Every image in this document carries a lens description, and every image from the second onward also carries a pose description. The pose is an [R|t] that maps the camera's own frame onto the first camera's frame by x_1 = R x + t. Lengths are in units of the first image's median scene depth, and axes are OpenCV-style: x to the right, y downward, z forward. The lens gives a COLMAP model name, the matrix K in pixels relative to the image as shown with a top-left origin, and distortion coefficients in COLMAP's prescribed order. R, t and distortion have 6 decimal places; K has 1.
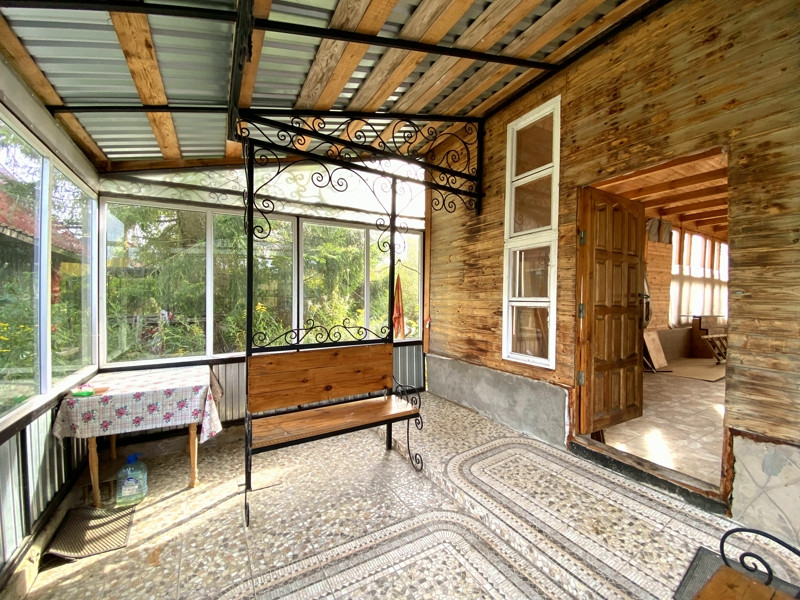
lens RADIAL K [[325.7, 0, 402.5], [0, 325.7, 298.5], [0, 0, 1]] dist [-0.012567, -0.002946]
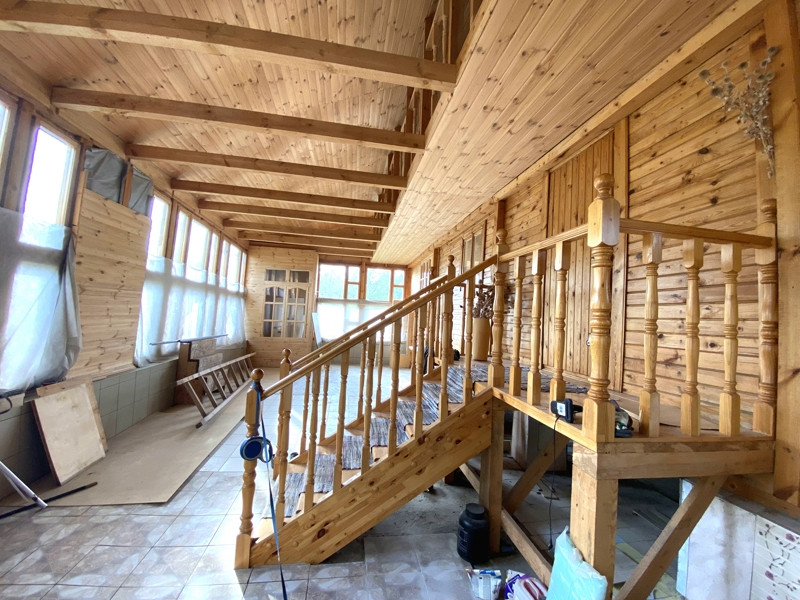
lens RADIAL K [[325.7, 0, 399.3], [0, 325.7, 295.8], [0, 0, 1]] dist [-0.012567, -0.002946]
pose [[0.344781, 0.068190, 0.936203, 0.335890], [-0.038340, 0.997549, -0.058539, -0.010138], [-0.937900, -0.015711, 0.346550, 0.278531]]
